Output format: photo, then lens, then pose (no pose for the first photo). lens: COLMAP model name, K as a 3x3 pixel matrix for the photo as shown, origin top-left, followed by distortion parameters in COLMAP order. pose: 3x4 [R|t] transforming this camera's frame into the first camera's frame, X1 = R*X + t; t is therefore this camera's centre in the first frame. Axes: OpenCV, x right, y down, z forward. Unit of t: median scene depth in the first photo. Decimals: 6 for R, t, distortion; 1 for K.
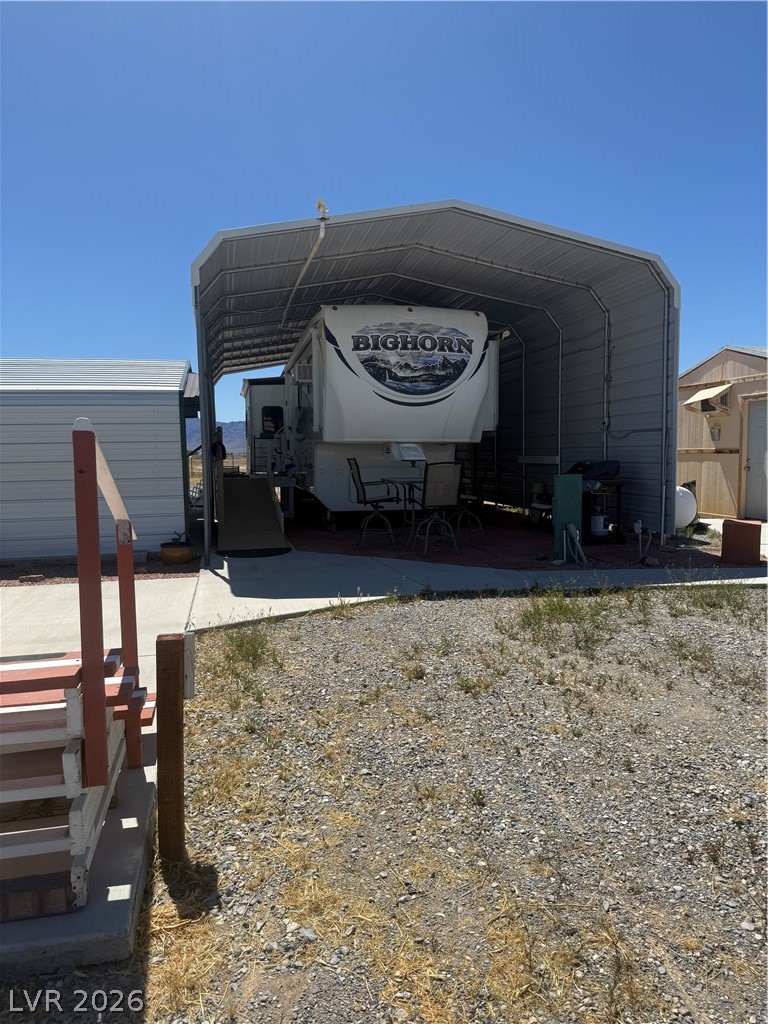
lens RADIAL K [[727.9, 0, 388.8], [0, 727.9, 512.2], [0, 0, 1]] dist [0.107462, 0.000693]
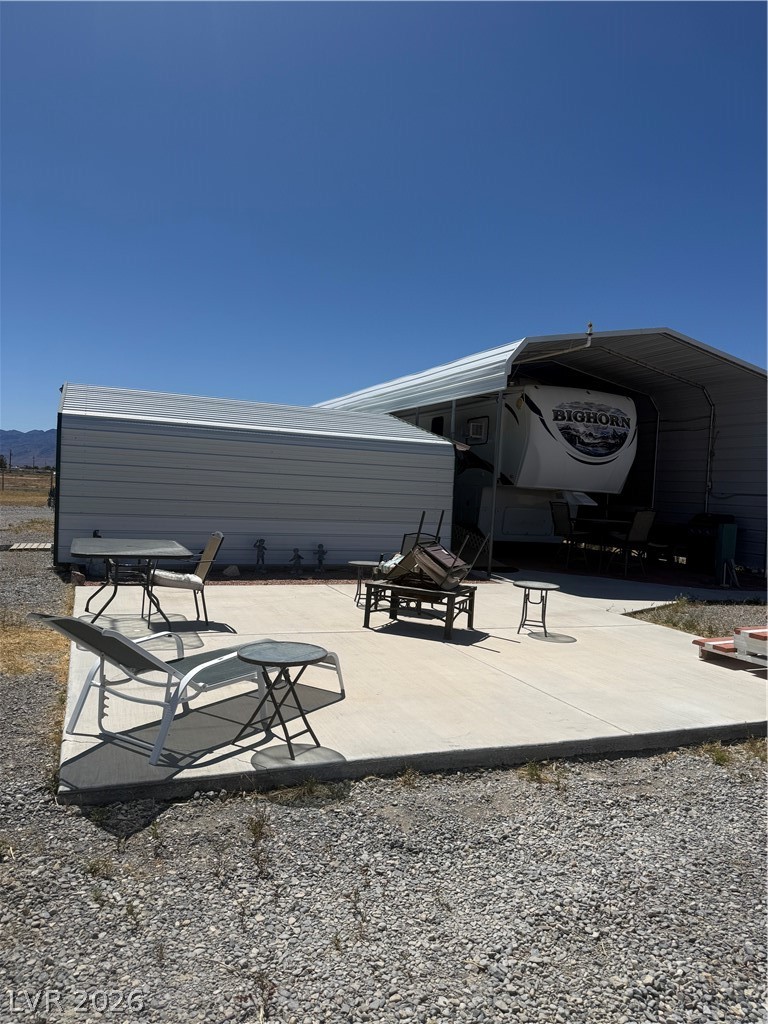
lens RADIAL K [[727.9, 0, 375.8], [0, 727.9, 515.0], [0, 0, 1]] dist [0.107462, 0.000693]
pose [[0.984118, 0.063175, 0.165894, -0.572363], [-0.056514, 0.997406, -0.044577, 0.027818], [-0.168280, 0.034493, 0.985136, -0.250885]]
